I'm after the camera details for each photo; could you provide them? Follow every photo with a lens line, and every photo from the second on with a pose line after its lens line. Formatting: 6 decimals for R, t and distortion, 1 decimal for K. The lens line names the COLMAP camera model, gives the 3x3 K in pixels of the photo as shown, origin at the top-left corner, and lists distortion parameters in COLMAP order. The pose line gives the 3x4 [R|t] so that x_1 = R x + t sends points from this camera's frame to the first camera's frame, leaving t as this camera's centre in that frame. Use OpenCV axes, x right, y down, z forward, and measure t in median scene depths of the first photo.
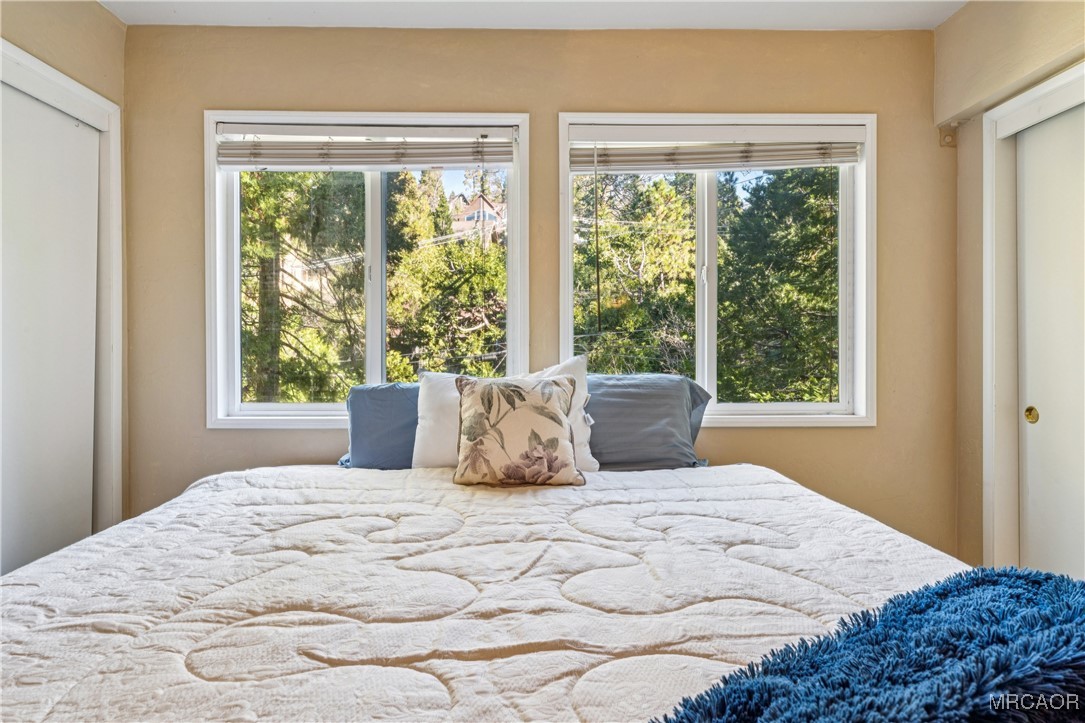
lens RADIAL K [[612.4, 0, 540.5], [0, 612.4, 351.6], [0, 0, 1]] dist [-0.006691, -0.001310]
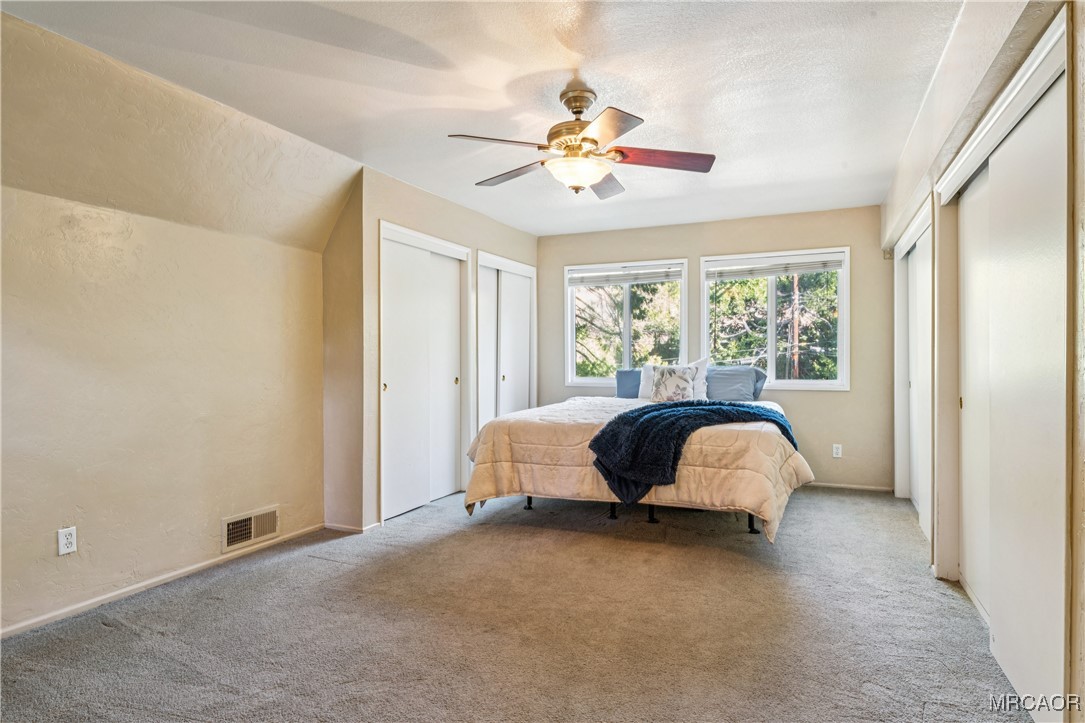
lens RADIAL K [[612.4, 0, 541.6], [0, 612.4, 357.4], [0, 0, 1]] dist [-0.006691, -0.001310]
pose [[0.905021, -0.001037, -0.425366, 0.477706], [0.001918, 0.999997, 0.001644, -0.002671], [0.425363, -0.002304, 0.905020, -1.409049]]
